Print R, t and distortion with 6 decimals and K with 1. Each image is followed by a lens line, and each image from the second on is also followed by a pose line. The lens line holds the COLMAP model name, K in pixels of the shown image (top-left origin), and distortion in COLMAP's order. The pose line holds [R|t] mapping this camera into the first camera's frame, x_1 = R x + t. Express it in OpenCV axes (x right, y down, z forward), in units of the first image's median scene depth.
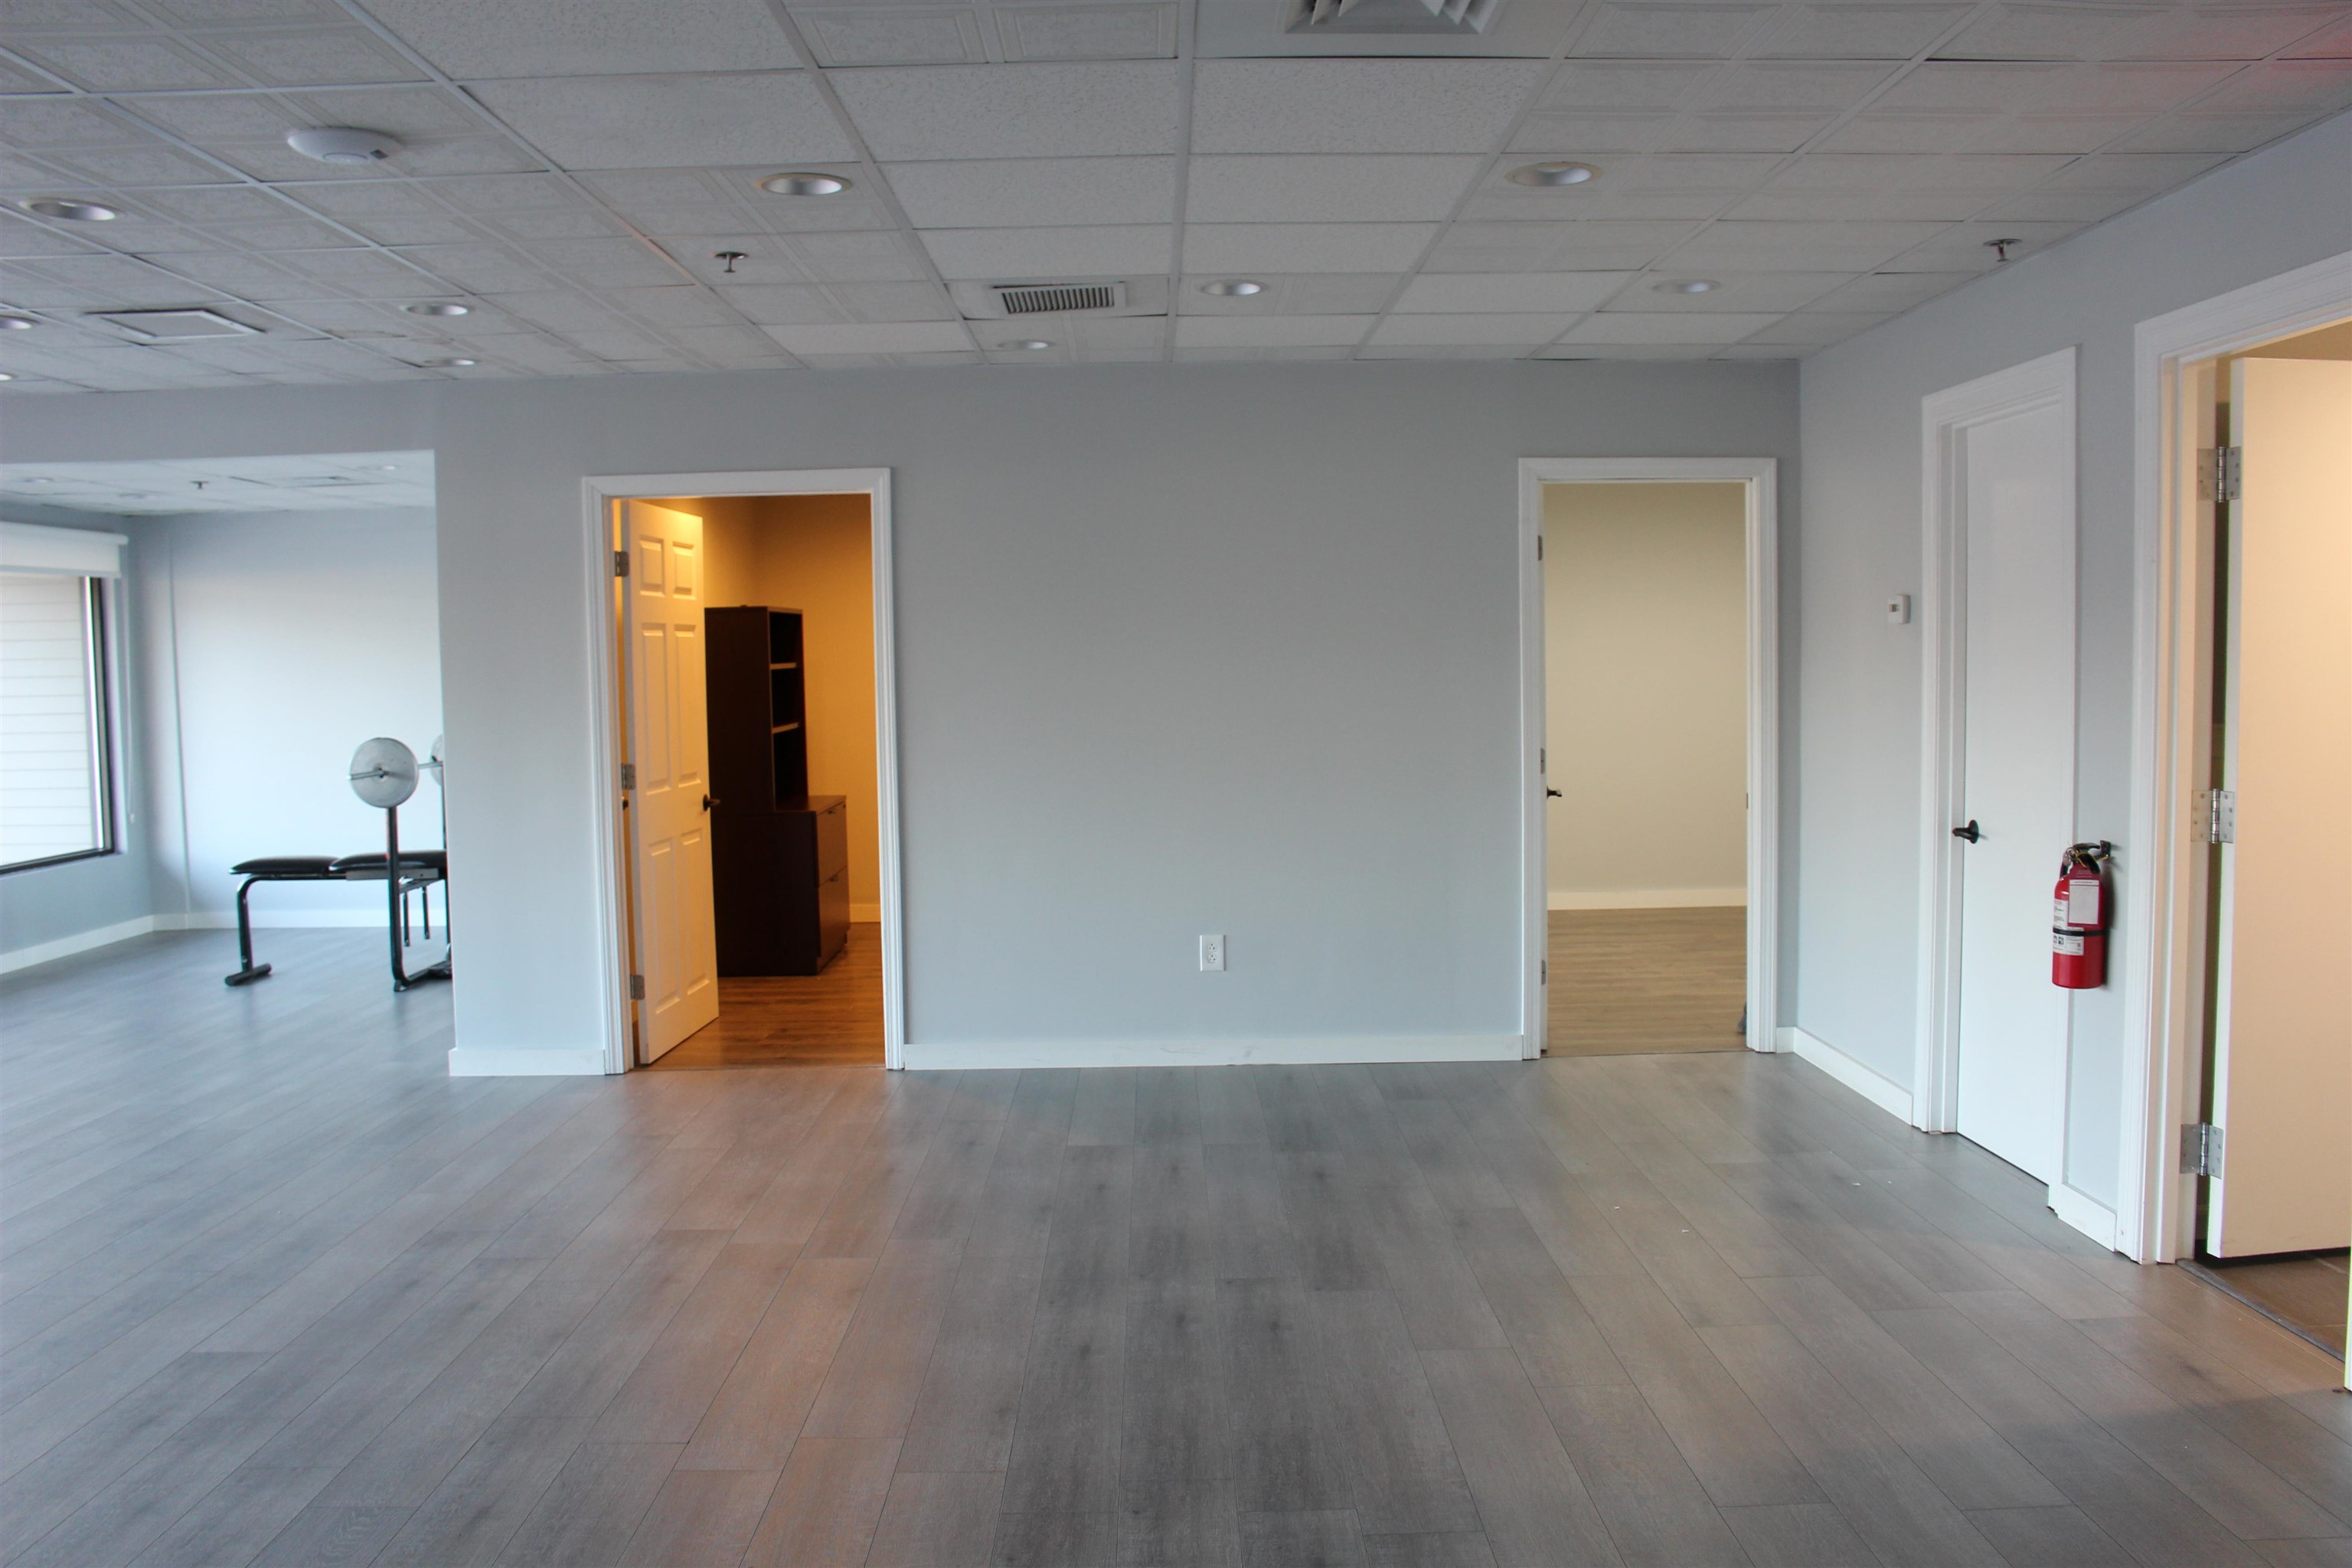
lens RADIAL K [[1938.6, 0, 1197.6], [0, 1938.6, 774.6], [0, 0, 1]] dist [-0.130493, 0.106903]
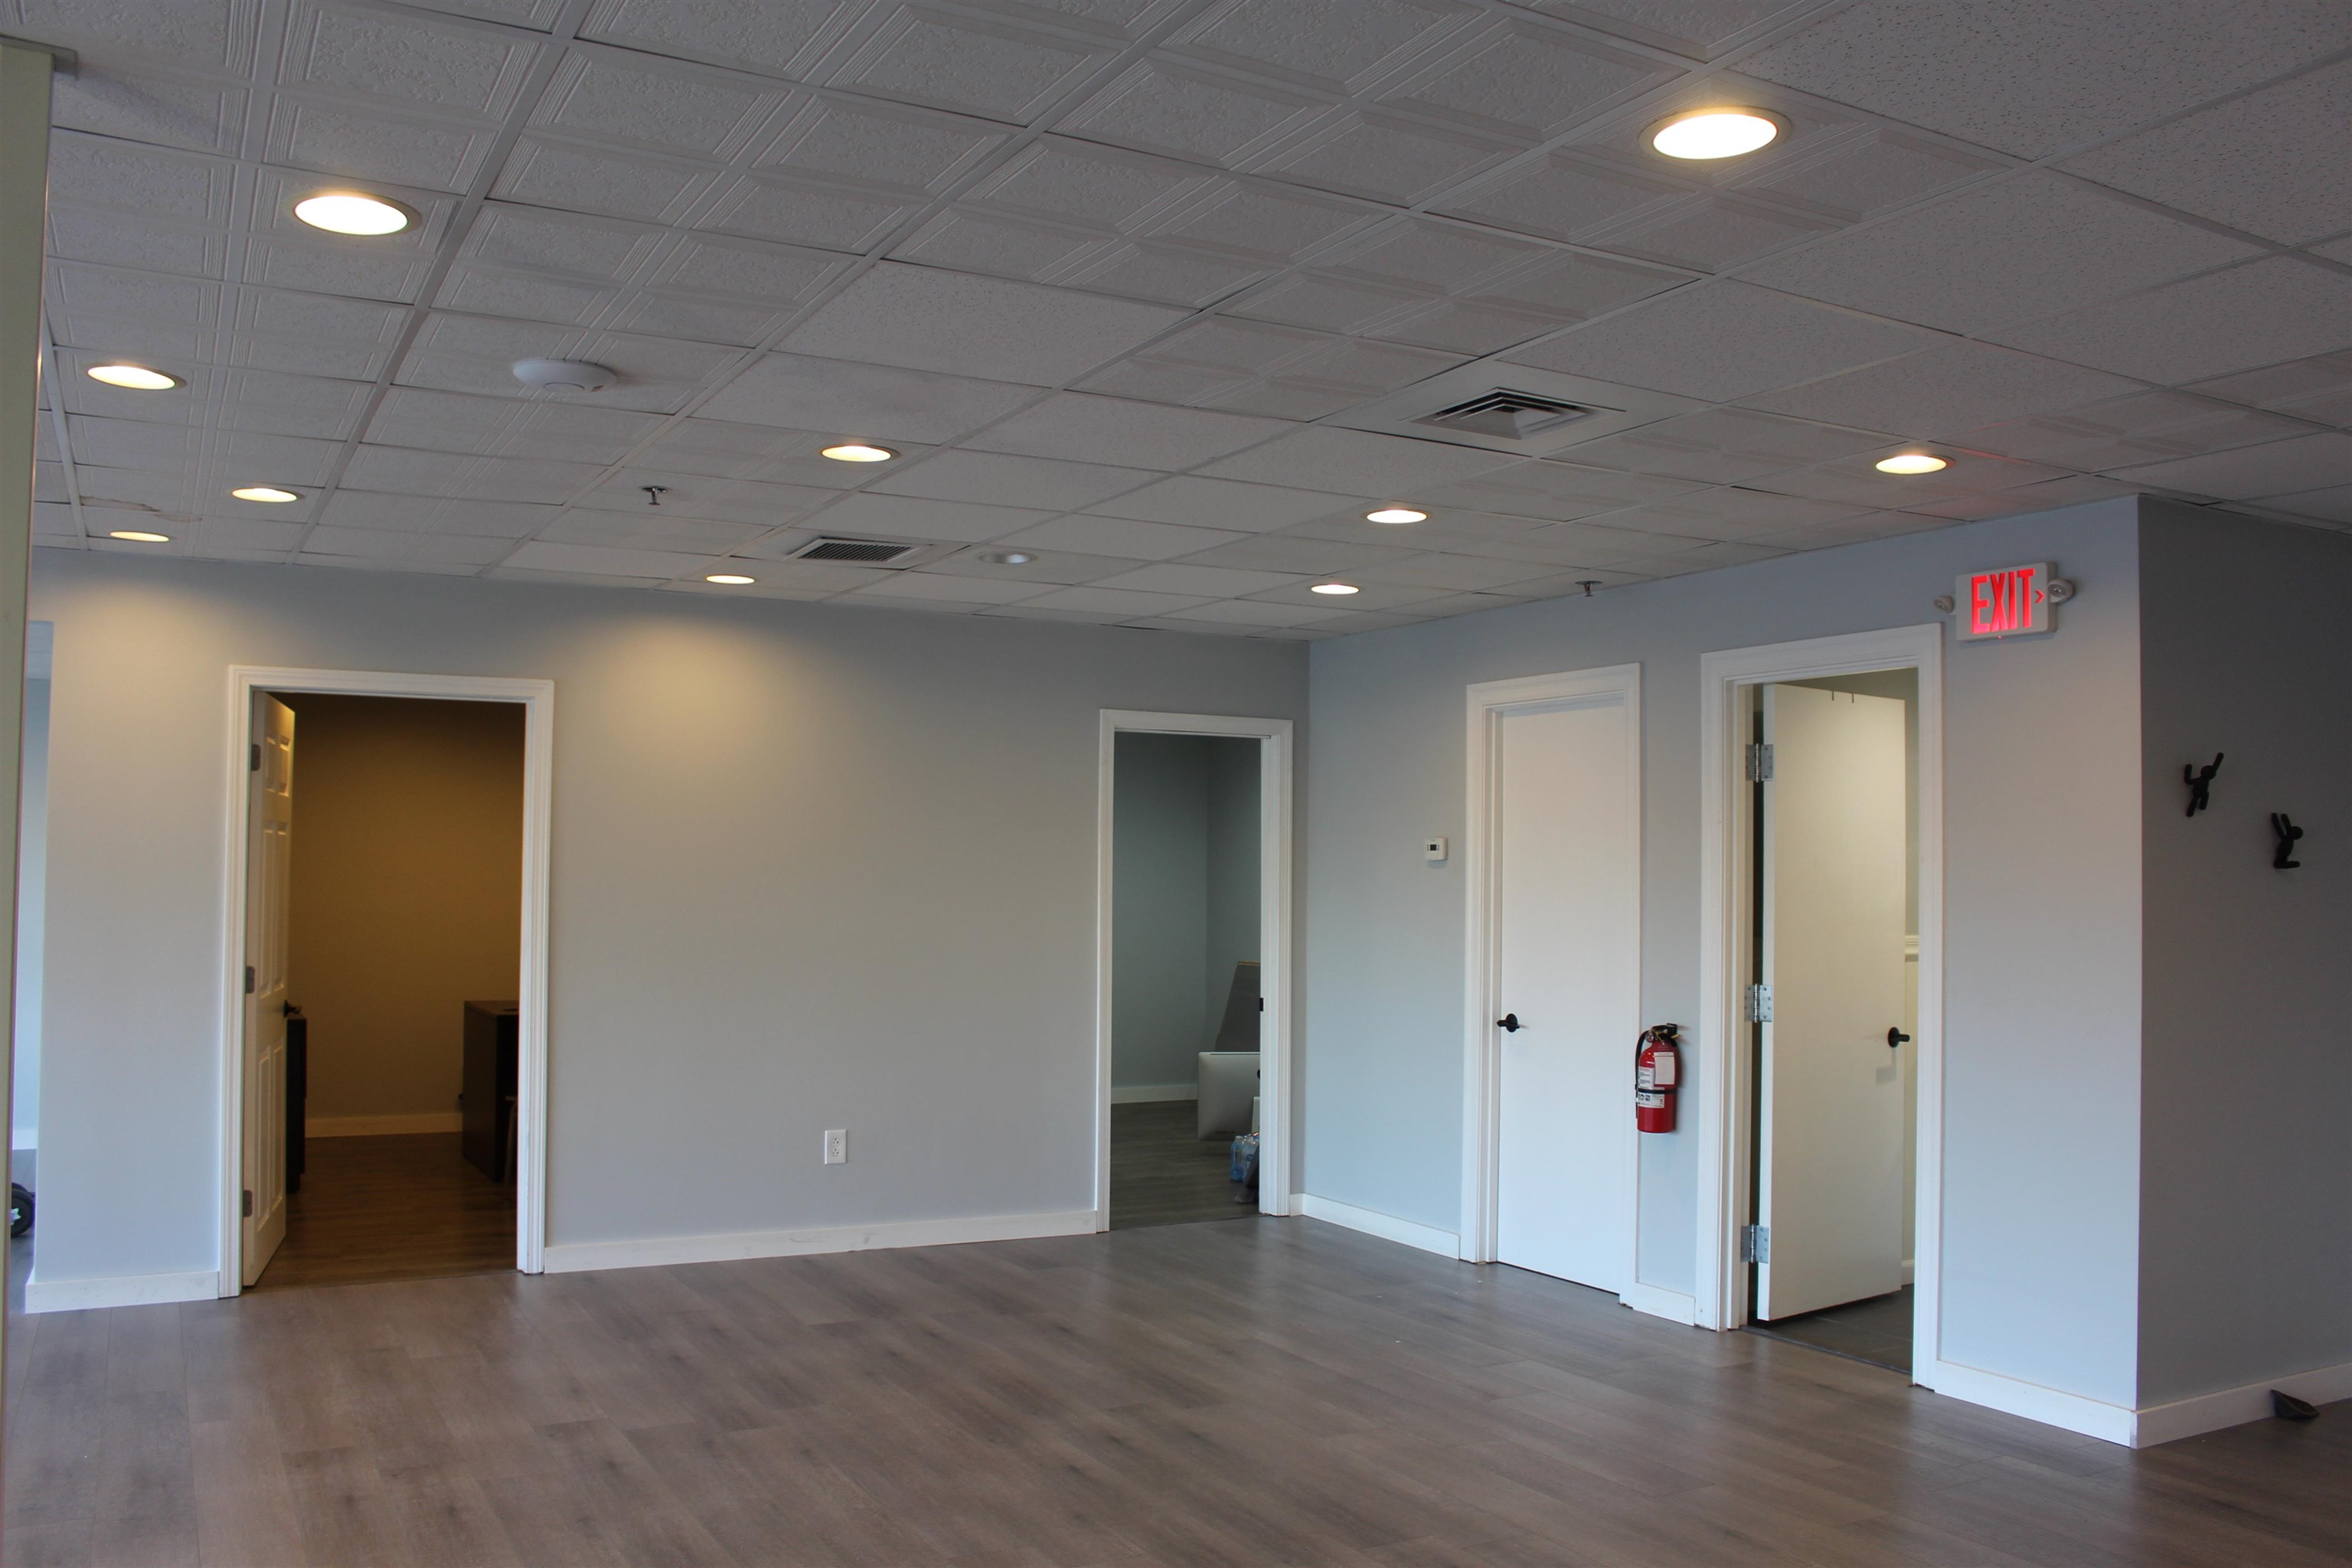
lens RADIAL K [[1938.6, 0, 1187.5], [0, 1938.6, 793.3], [0, 0, 1]] dist [-0.130493, 0.106903]
pose [[0.886198, 0.044946, 0.461122, -0.414983], [0.003722, 0.994561, -0.104094, 0.011010], [-0.463292, 0.093964, 0.881210, -0.067480]]
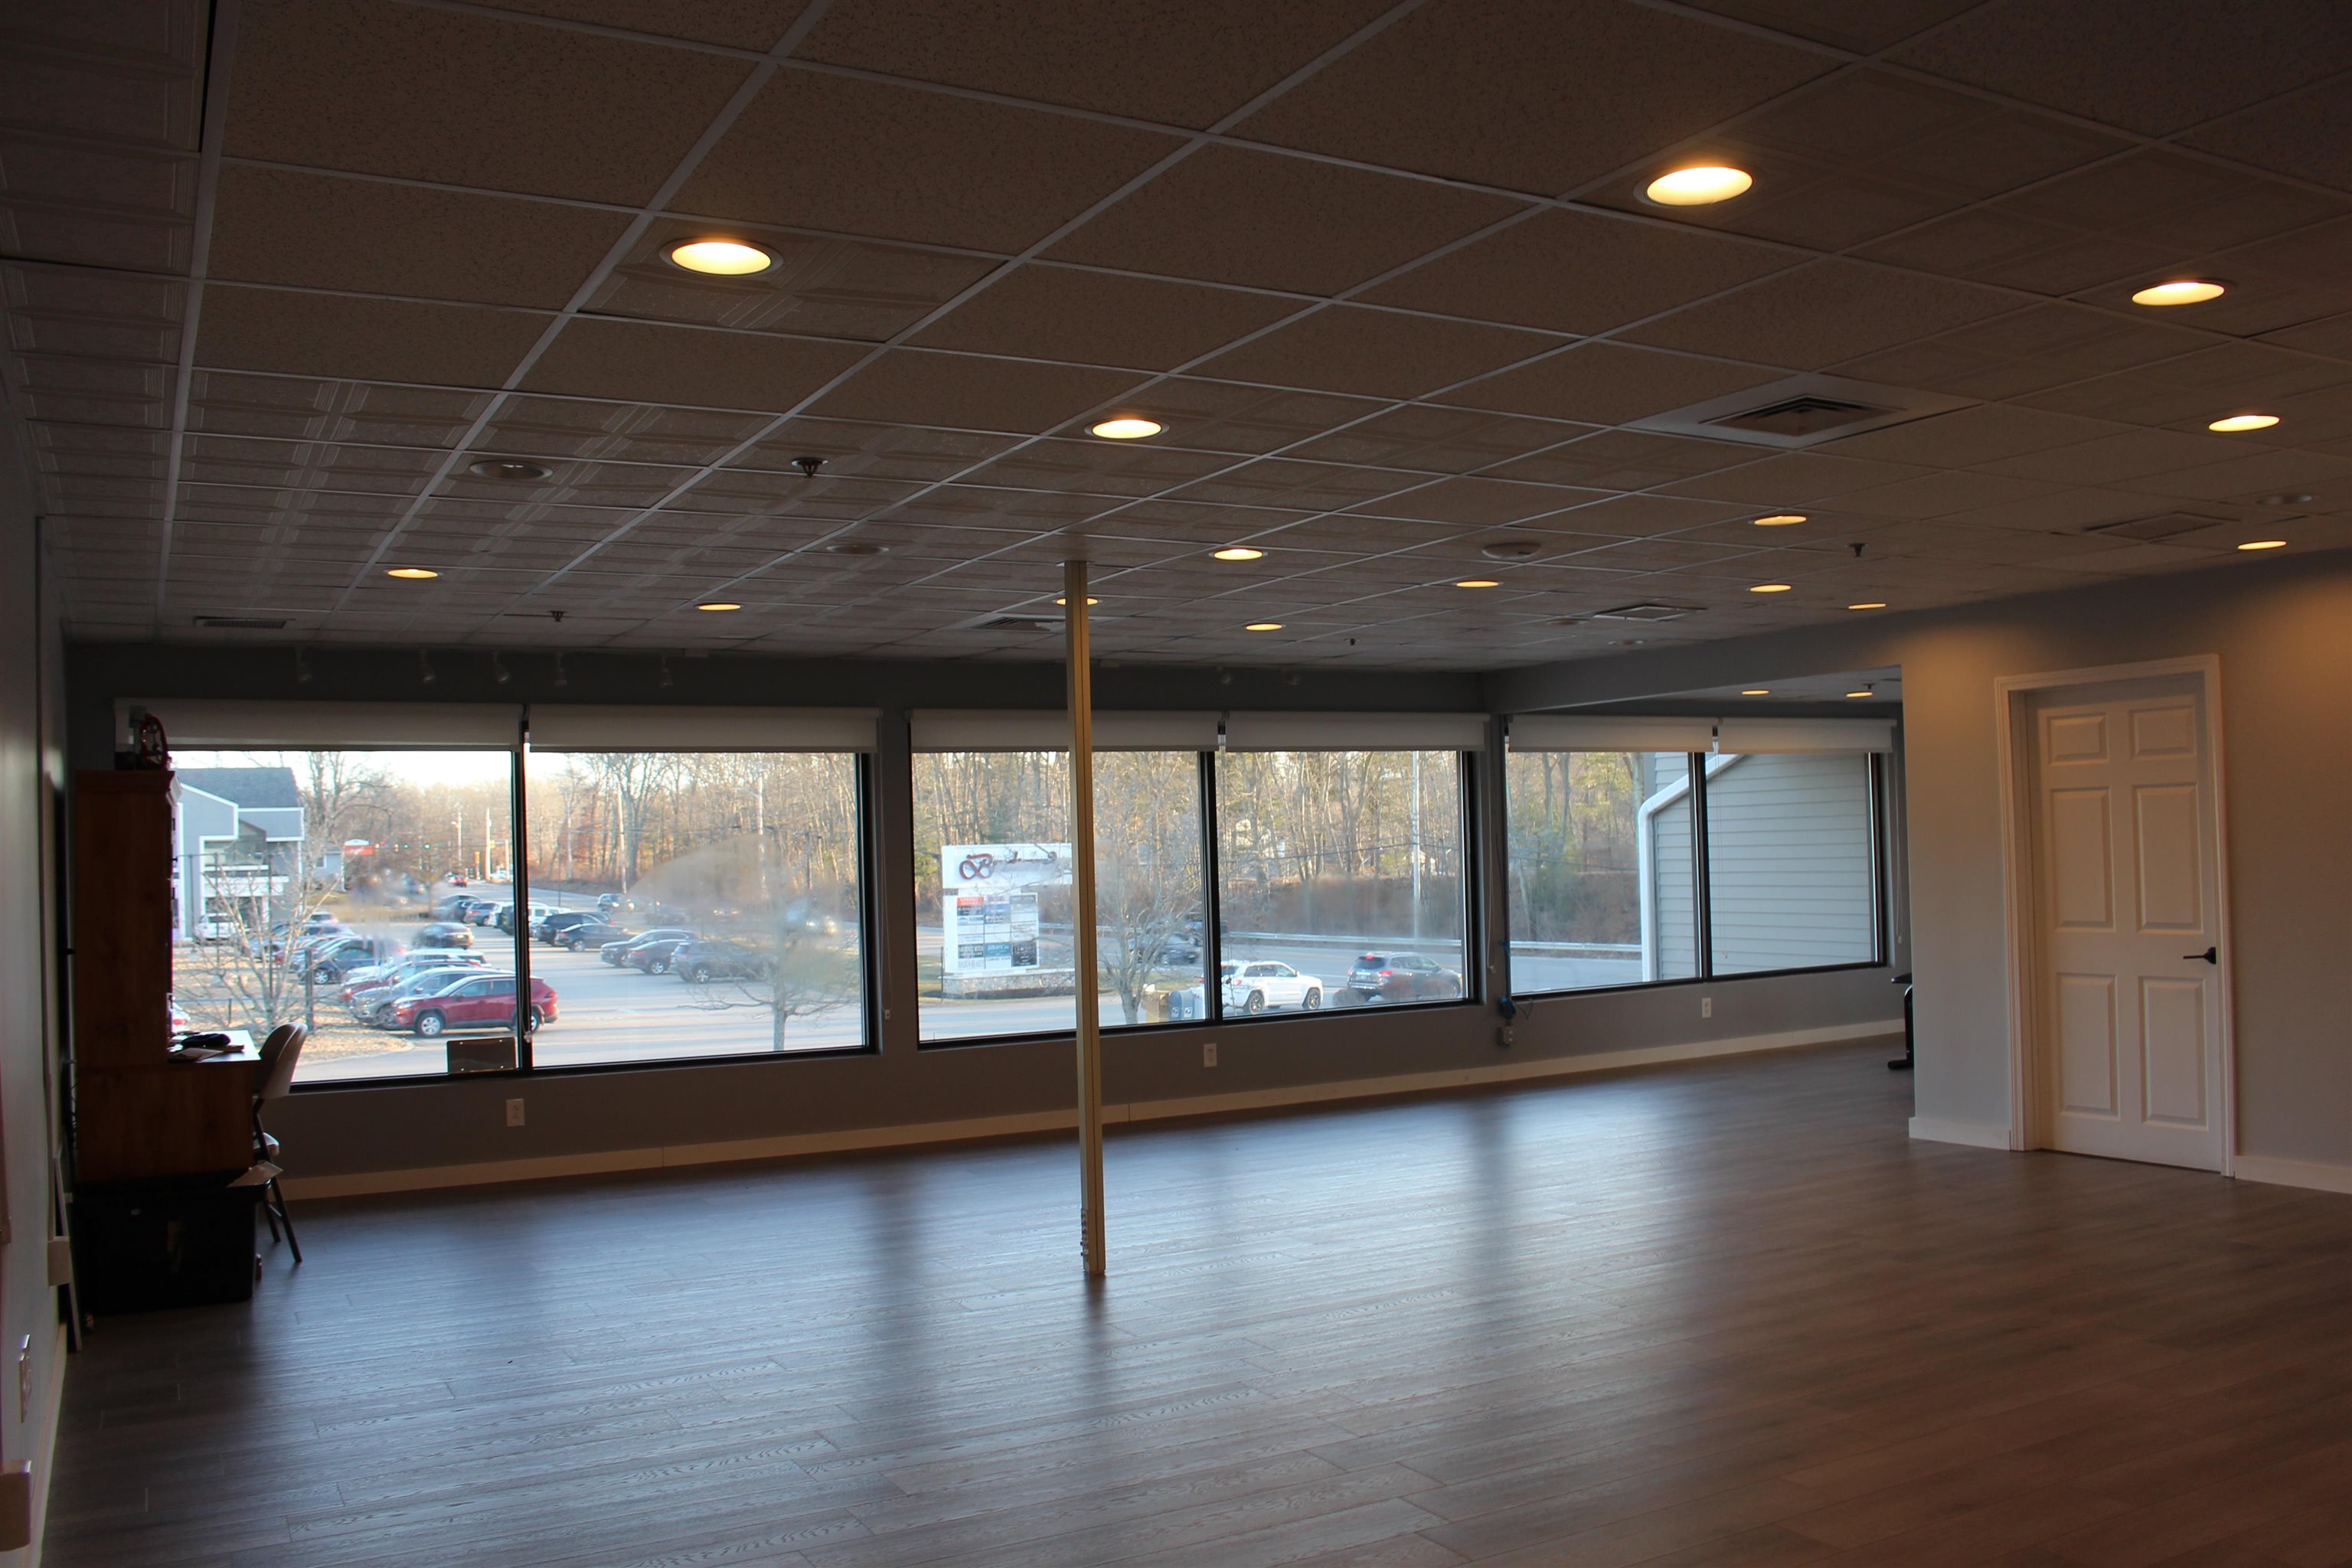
lens RADIAL K [[1938.6, 0, 1171.0], [0, 1938.6, 791.6], [0, 0, 1]] dist [-0.130493, 0.106903]
pose [[0.472150, -0.027707, -0.881083, 0.672742], [-0.026586, 0.998604, -0.045650, -0.009177], [0.881117, 0.044978, 0.470754, -0.103547]]
